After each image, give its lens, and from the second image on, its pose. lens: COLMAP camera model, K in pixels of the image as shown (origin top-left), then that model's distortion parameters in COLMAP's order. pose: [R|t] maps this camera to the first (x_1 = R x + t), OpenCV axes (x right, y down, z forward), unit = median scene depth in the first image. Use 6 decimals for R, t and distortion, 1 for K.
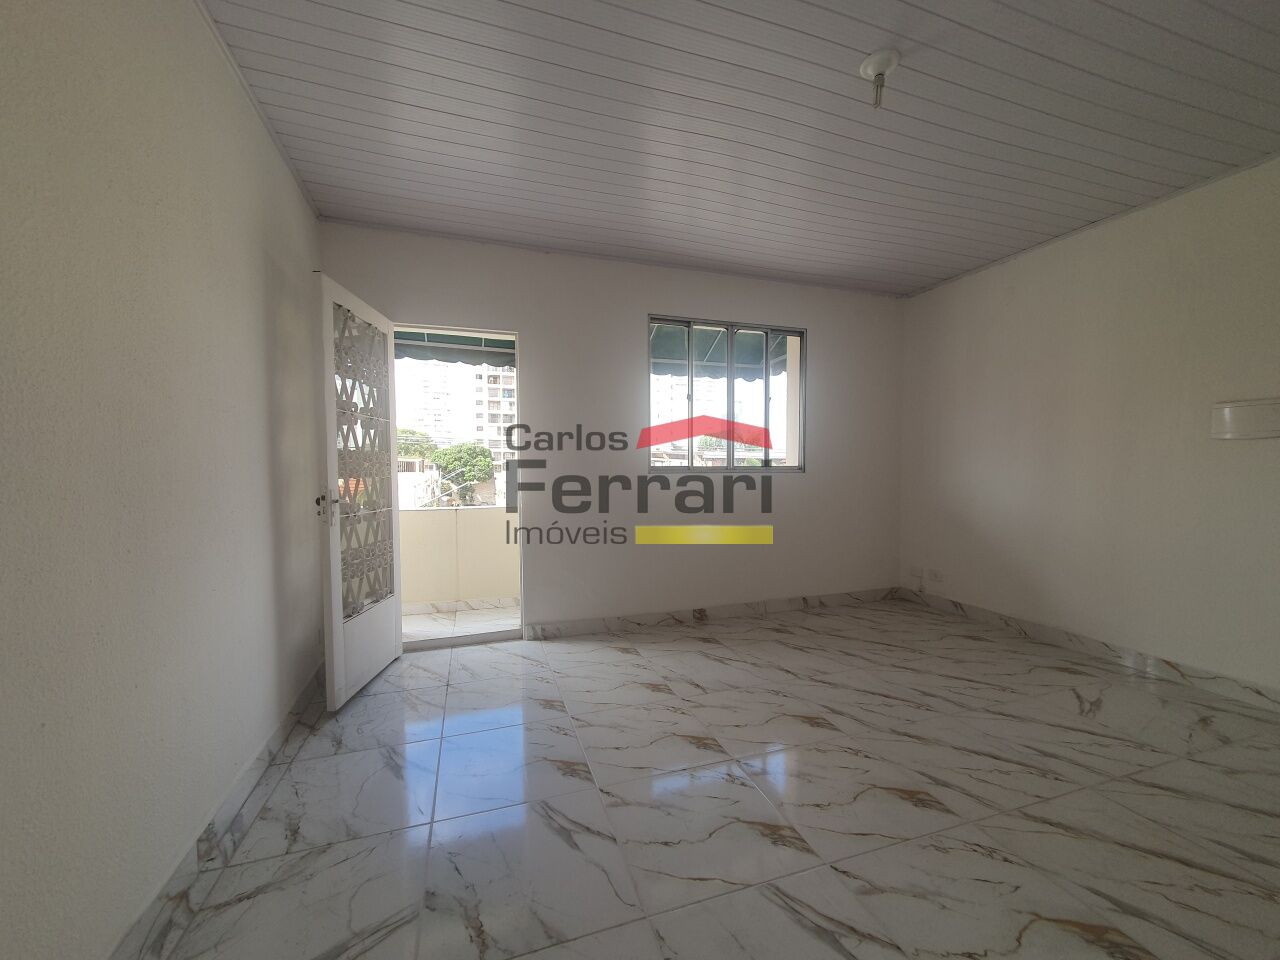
lens RADIAL K [[502.0, 0, 640.0], [0, 502.0, 493.1], [0, 0, 1]] dist [0.000523, 0.000050]
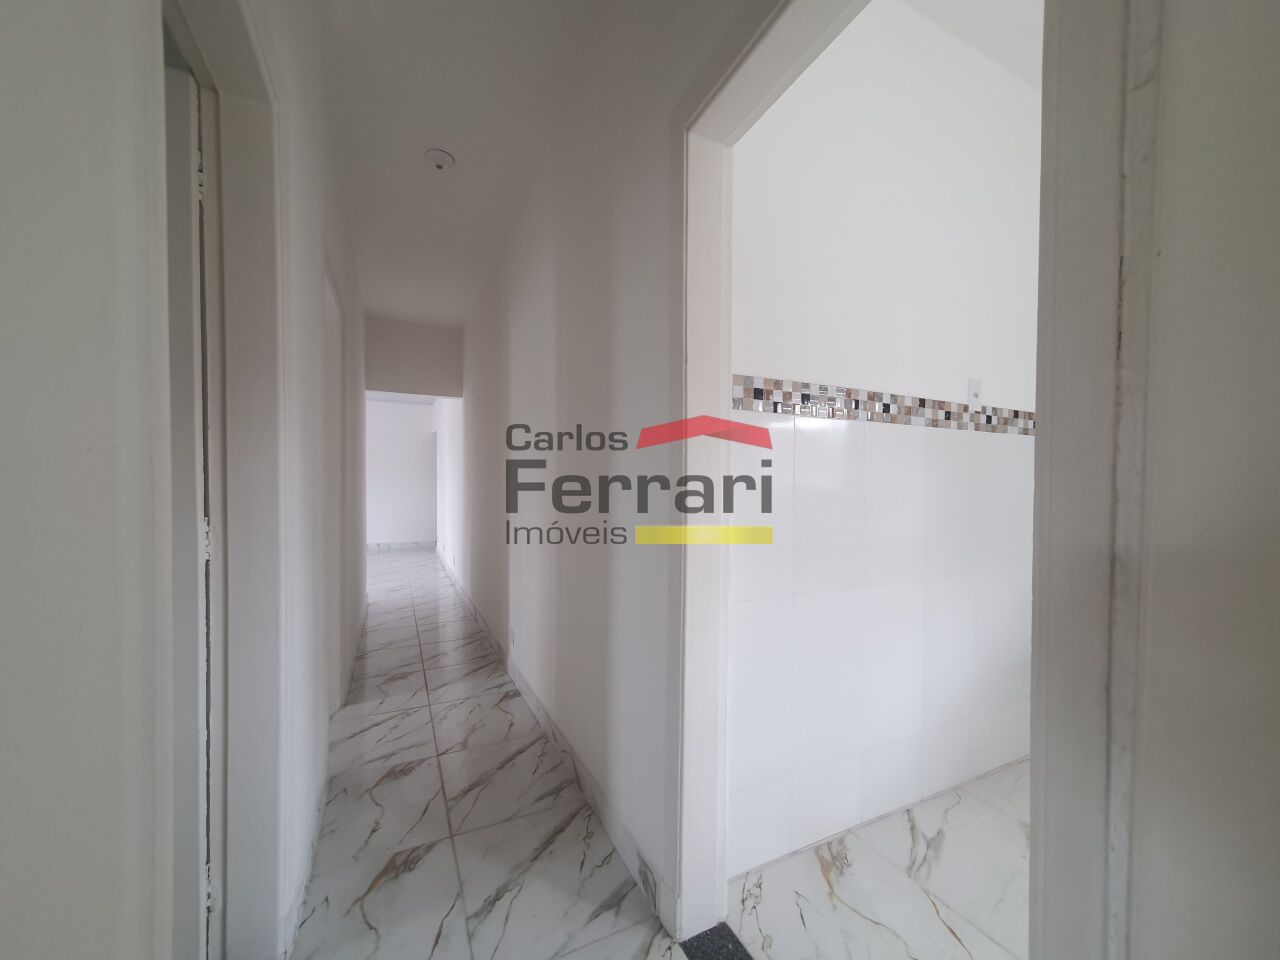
lens RADIAL K [[502.0, 0, 640.0], [0, 502.0, 493.1], [0, 0, 1]] dist [0.000523, 0.000050]
pose [[-0.134099, -0.014093, 0.990868, -0.608383], [0.033143, 0.999276, 0.018698, -0.029010], [-0.990413, 0.035348, -0.133535, 0.980514]]
